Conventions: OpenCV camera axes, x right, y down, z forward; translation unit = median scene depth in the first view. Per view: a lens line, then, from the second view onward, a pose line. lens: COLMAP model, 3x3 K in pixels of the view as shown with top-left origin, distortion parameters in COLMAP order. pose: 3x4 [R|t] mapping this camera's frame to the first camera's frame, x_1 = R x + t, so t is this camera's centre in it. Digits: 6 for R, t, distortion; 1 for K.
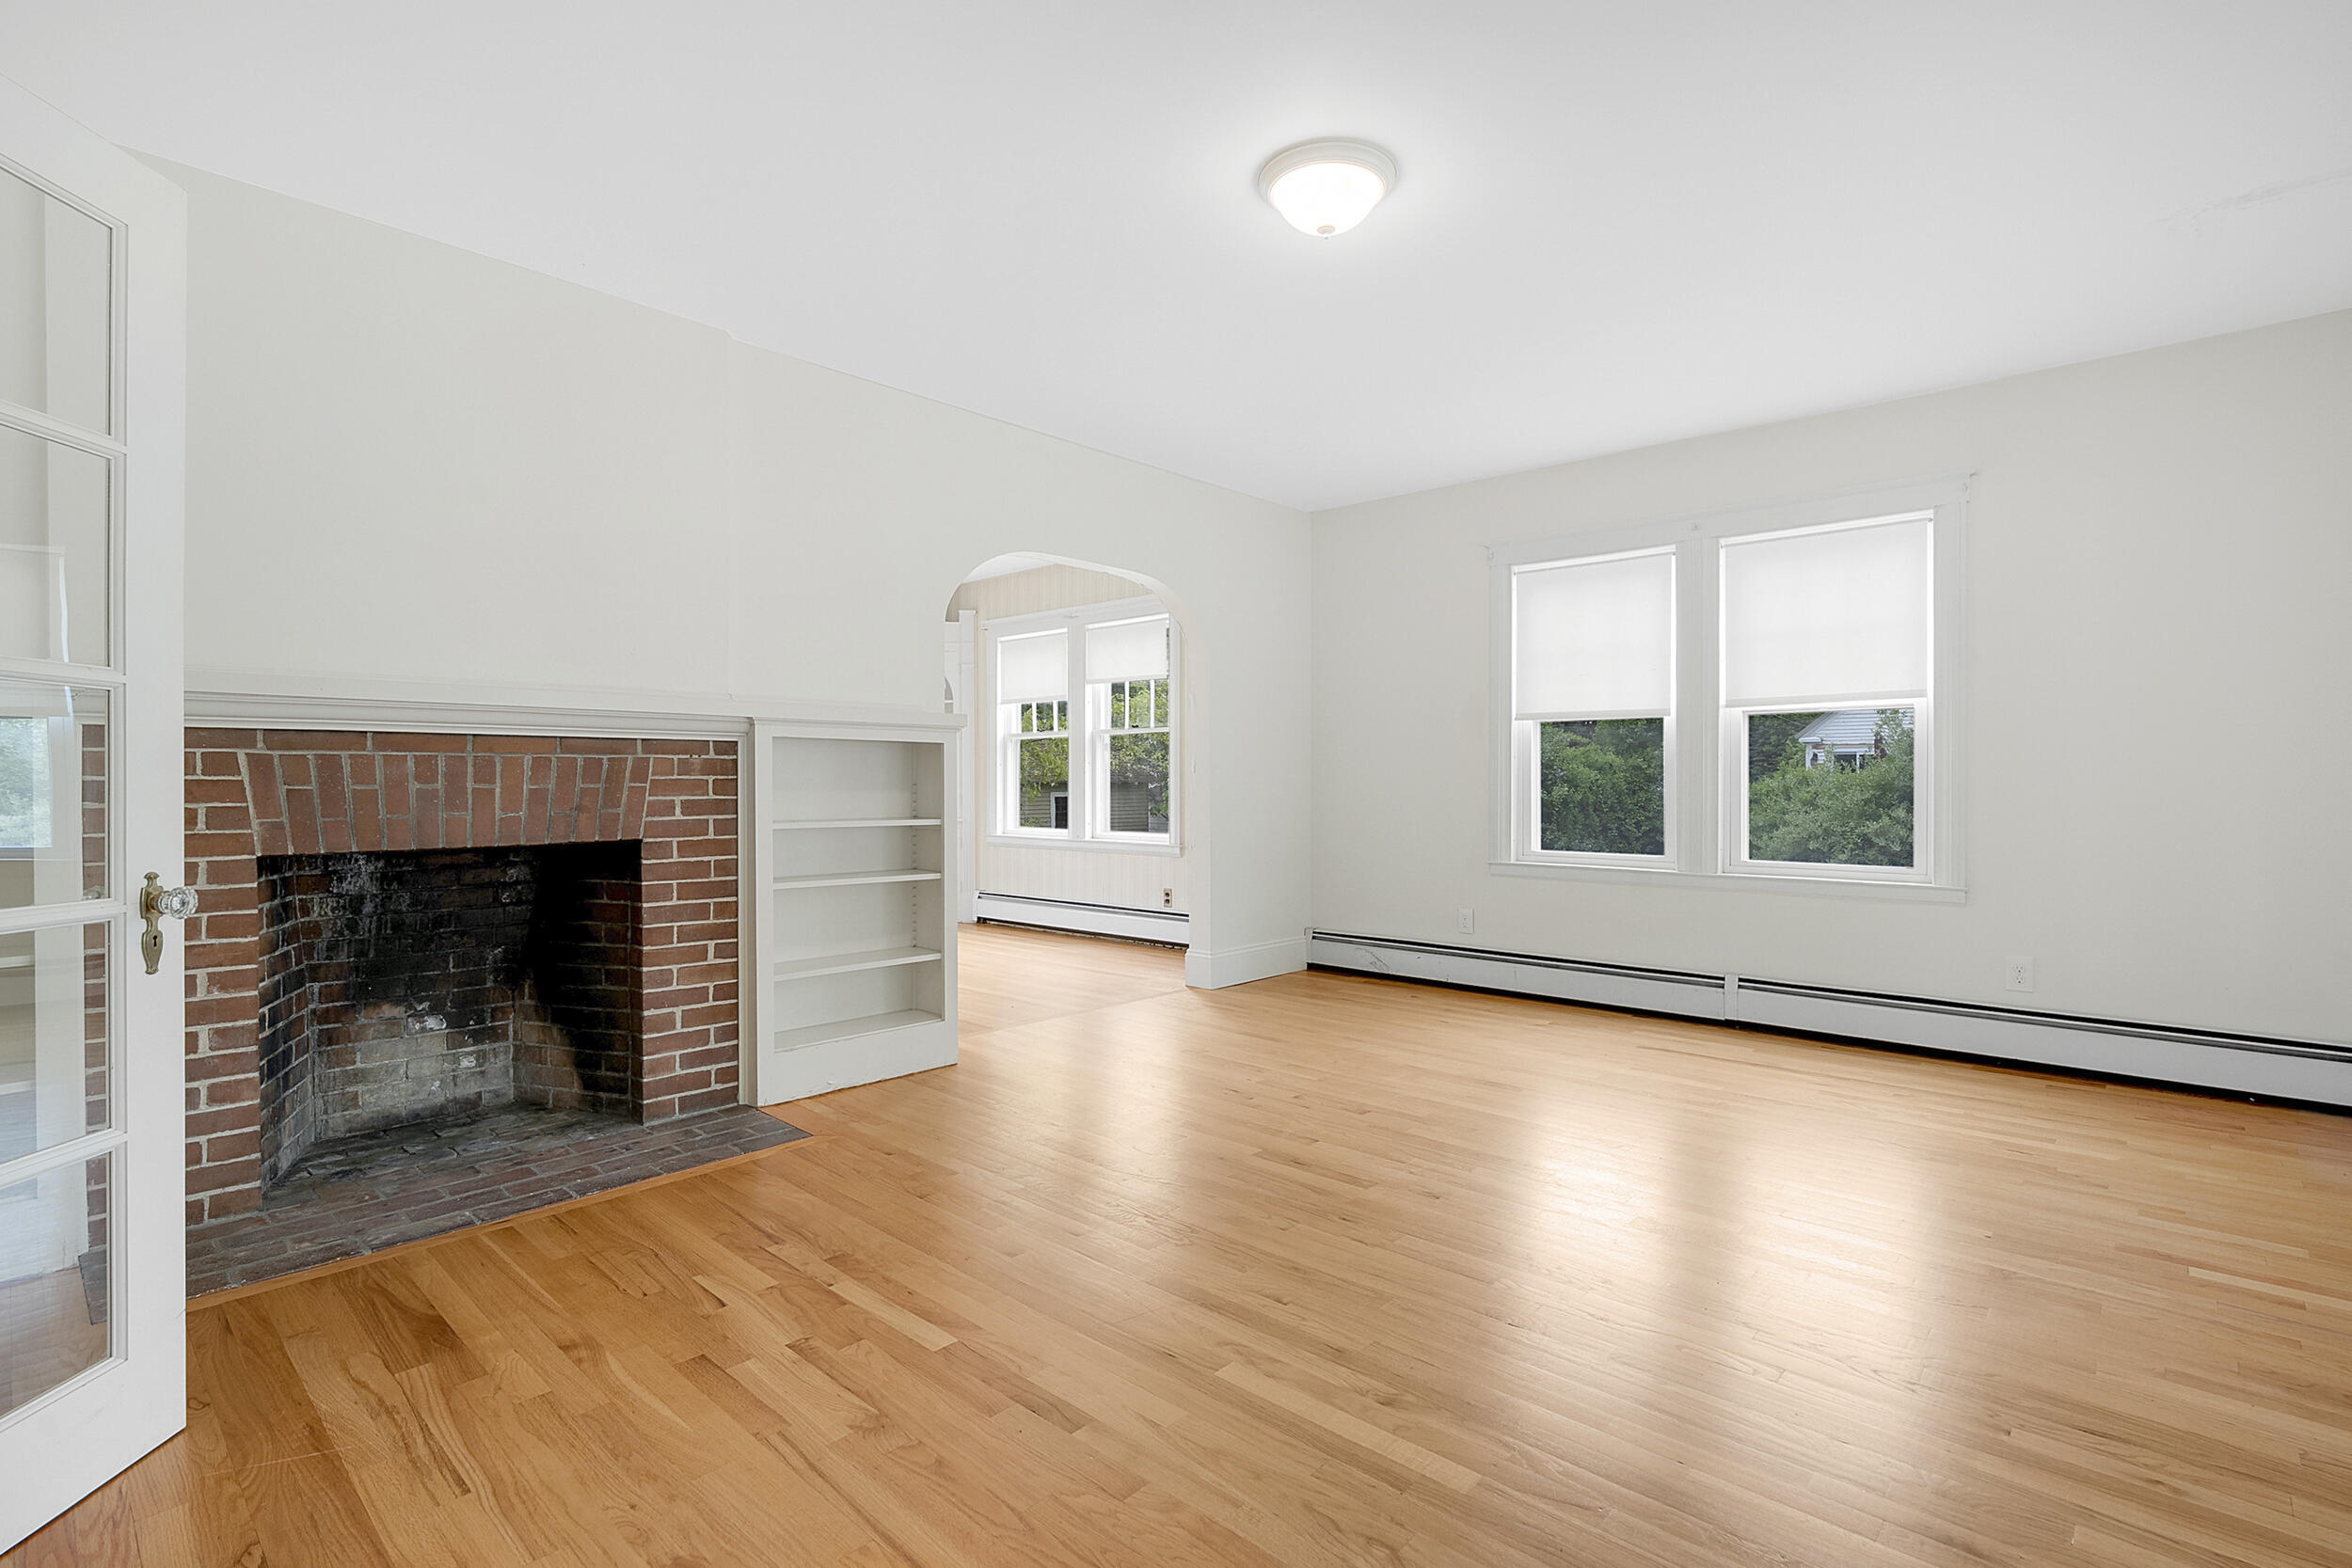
lens RADIAL K [[1078.6, 0, 1178.9], [0, 1078.6, 786.8], [0, 0, 1]] dist [-0.002736, 0.000594]
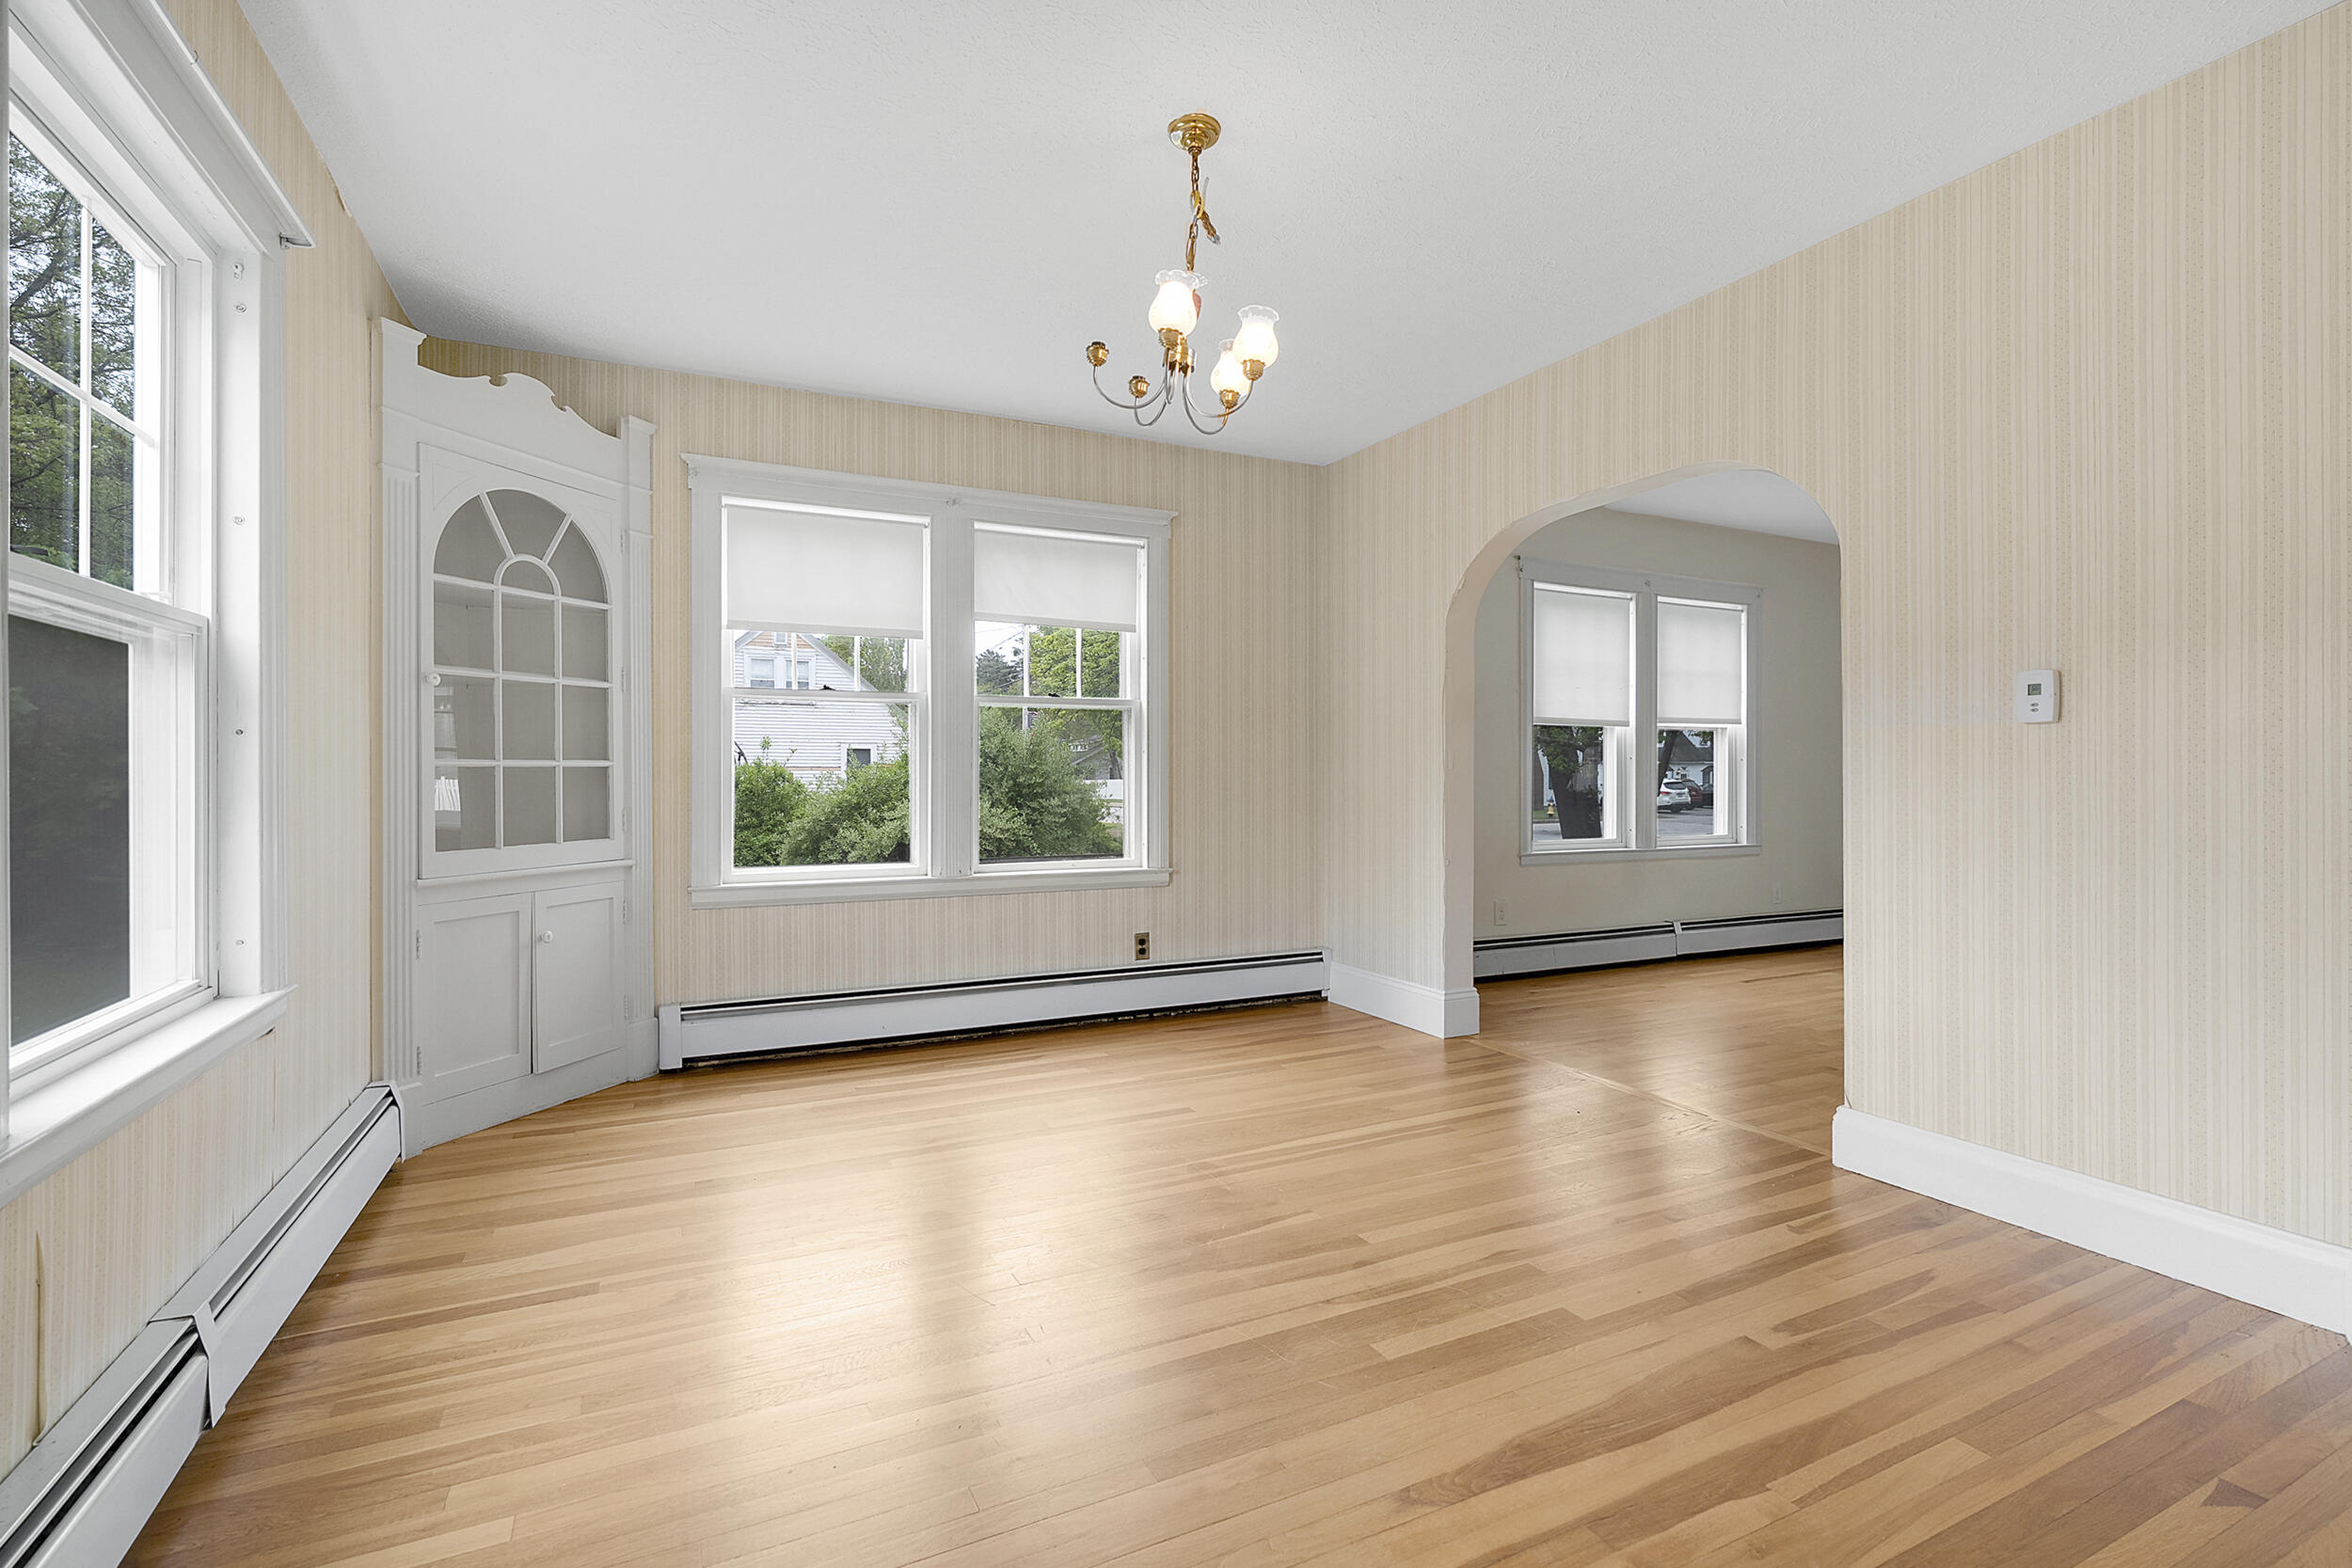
lens RADIAL K [[1078.6, 0, 1241.5], [0, 1078.6, 785.9], [0, 0, 1]] dist [-0.002736, 0.000594]
pose [[0.348985, -0.000199, 0.937128, -0.565588], [0.007139, 0.999972, -0.002446, 0.002256], [-0.937101, 0.007544, 0.348977, 0.624091]]
